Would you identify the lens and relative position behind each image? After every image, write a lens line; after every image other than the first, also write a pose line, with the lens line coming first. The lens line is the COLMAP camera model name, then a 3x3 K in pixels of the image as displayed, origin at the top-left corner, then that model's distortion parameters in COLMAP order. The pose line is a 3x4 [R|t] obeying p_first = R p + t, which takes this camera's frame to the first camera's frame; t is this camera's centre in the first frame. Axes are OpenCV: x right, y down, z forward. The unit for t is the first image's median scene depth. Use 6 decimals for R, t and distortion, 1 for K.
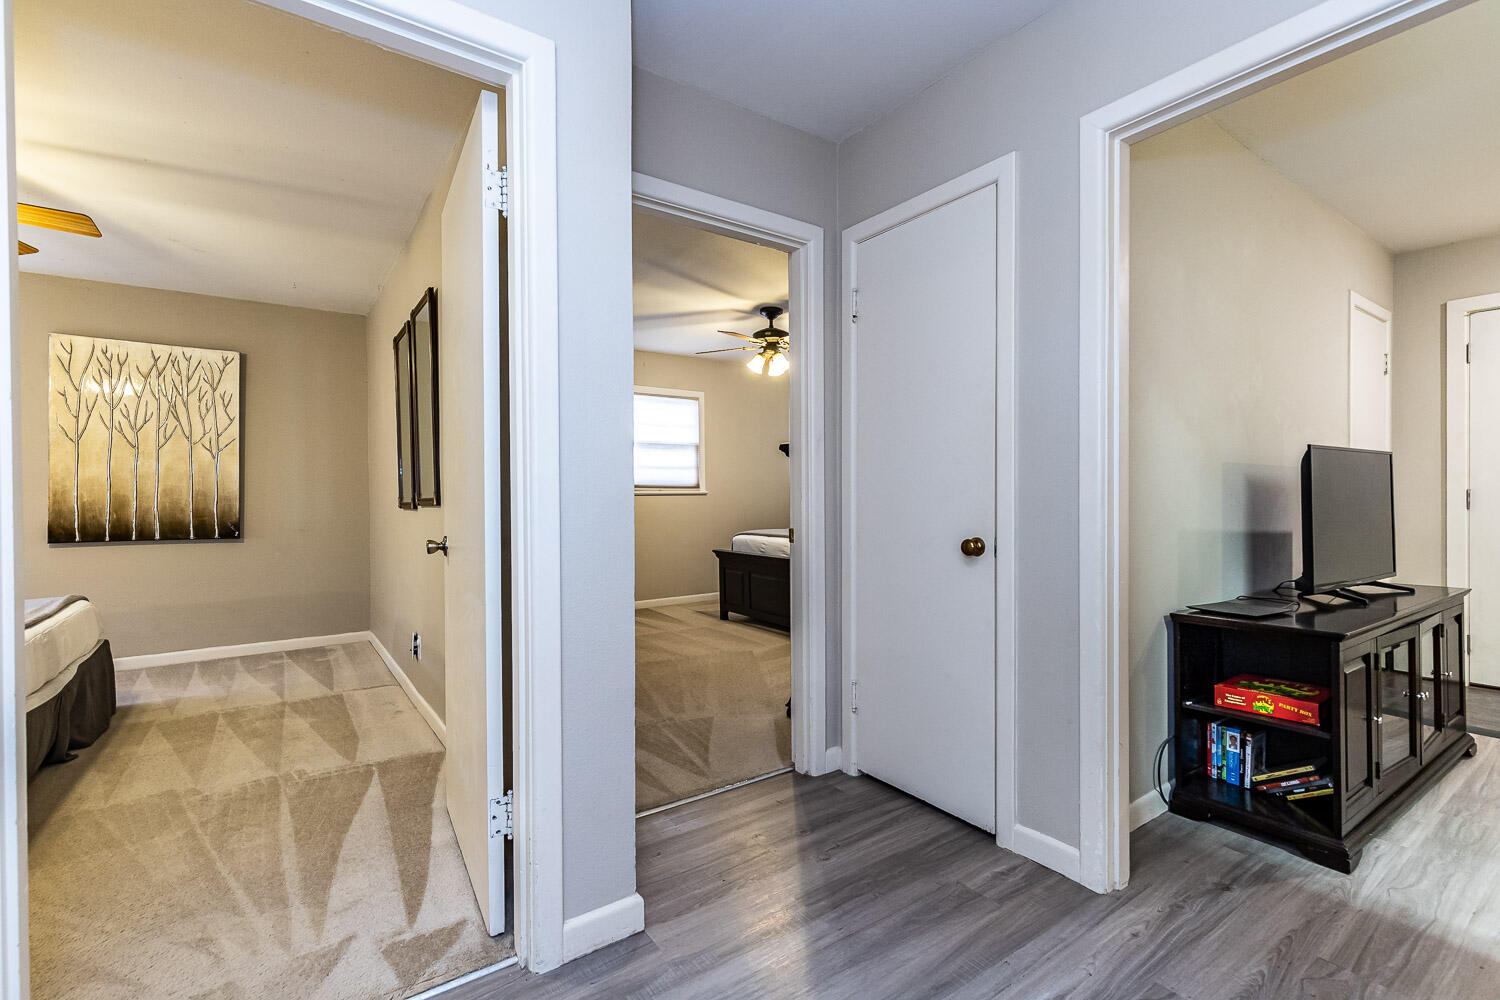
lens RADIAL K [[677.3, 0, 748.0], [0, 677.3, 499.8], [0, 0, 1]] dist [0.005012, -0.000045]
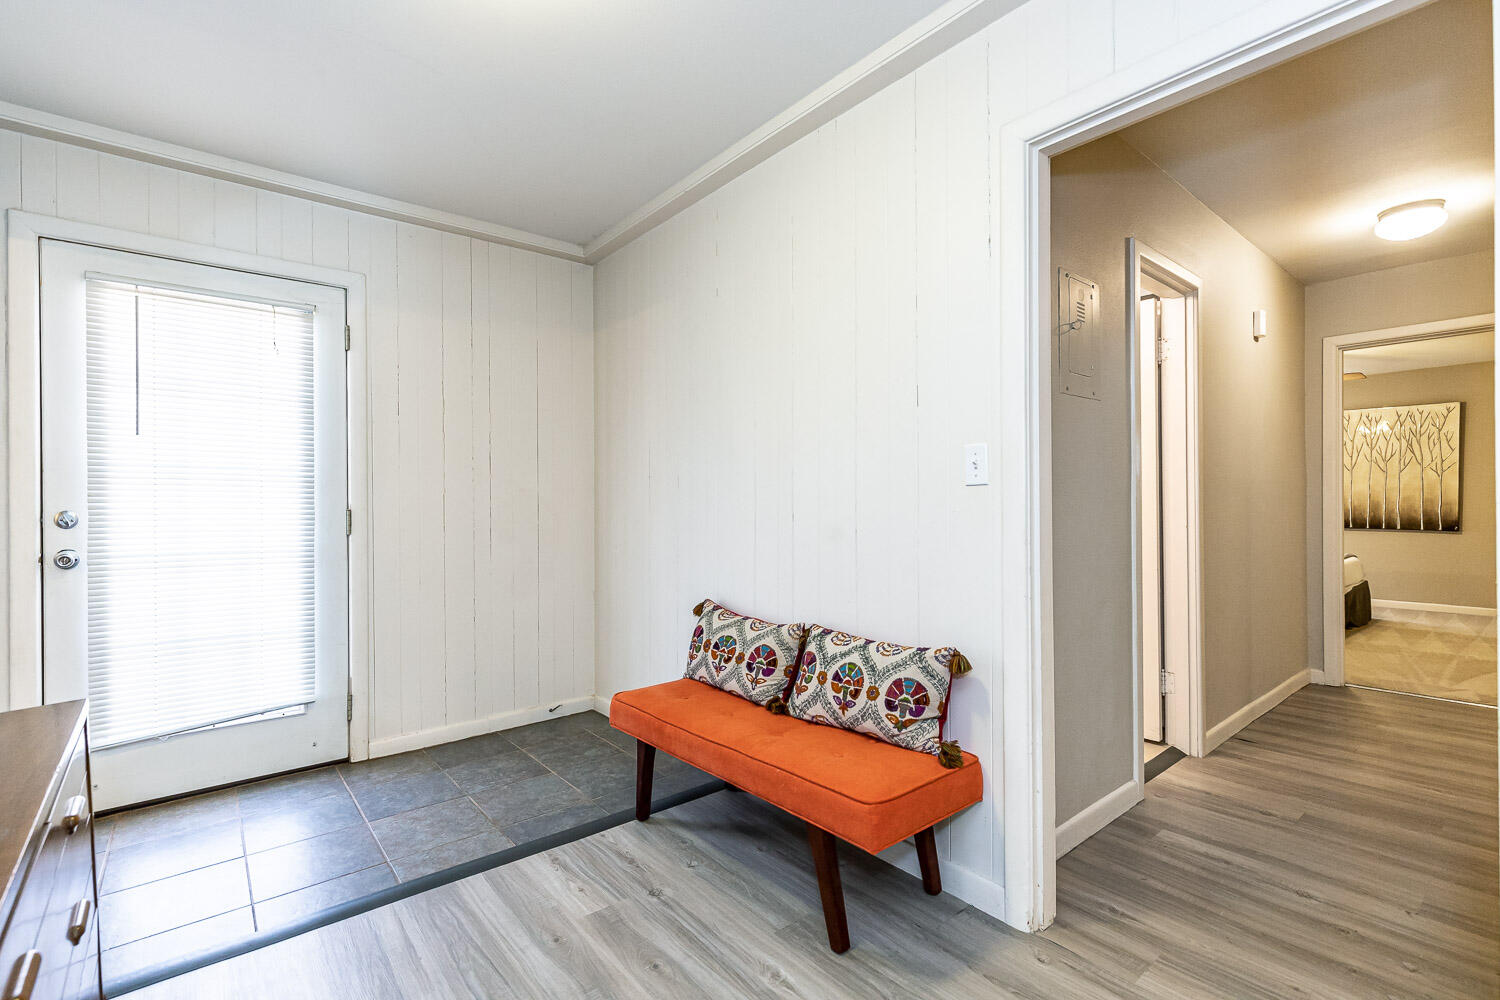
lens RADIAL K [[677.3, 0, 748.7], [0, 677.3, 504.7], [0, 0, 1]] dist [0.005012, -0.000045]
pose [[0.077965, 0.010363, -0.996902, 0.592707], [-0.002580, 0.999945, 0.010192, -0.011266], [0.996953, 0.001777, 0.077988, -0.633294]]
